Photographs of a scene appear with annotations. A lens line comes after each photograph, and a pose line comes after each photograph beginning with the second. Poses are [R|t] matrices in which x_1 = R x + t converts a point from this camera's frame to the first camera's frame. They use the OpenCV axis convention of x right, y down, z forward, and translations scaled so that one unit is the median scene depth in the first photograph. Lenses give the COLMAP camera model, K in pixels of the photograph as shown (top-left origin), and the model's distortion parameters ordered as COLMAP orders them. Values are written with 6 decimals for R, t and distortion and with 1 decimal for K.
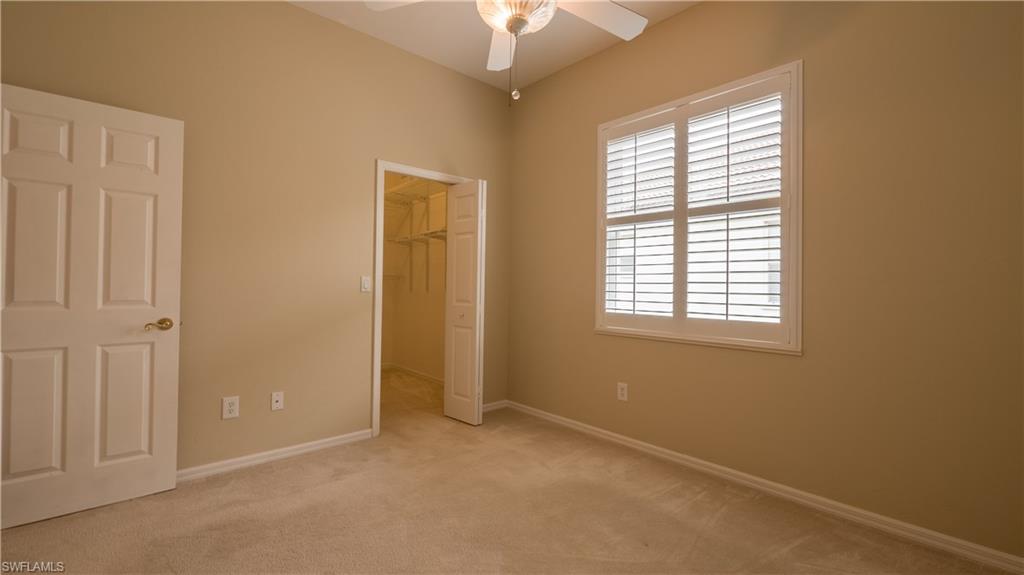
lens RADIAL K [[431.7, 0, 509.4], [0, 431.7, 281.0], [0, 0, 1]] dist [-0.000325, -0.000020]
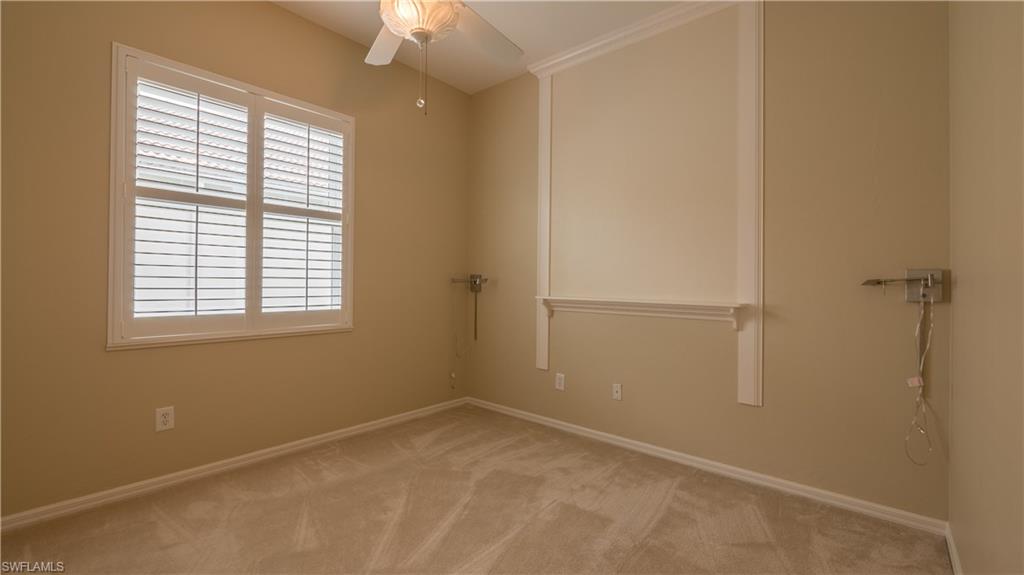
lens RADIAL K [[431.7, 0, 509.4], [0, 431.7, 281.0], [0, 0, 1]] dist [-0.000325, -0.000020]
pose [[-0.111324, -0.007873, 0.993753, -0.641228], [-0.019822, 0.999787, 0.005701, -0.005058], [-0.993586, -0.019063, -0.111456, 0.545461]]
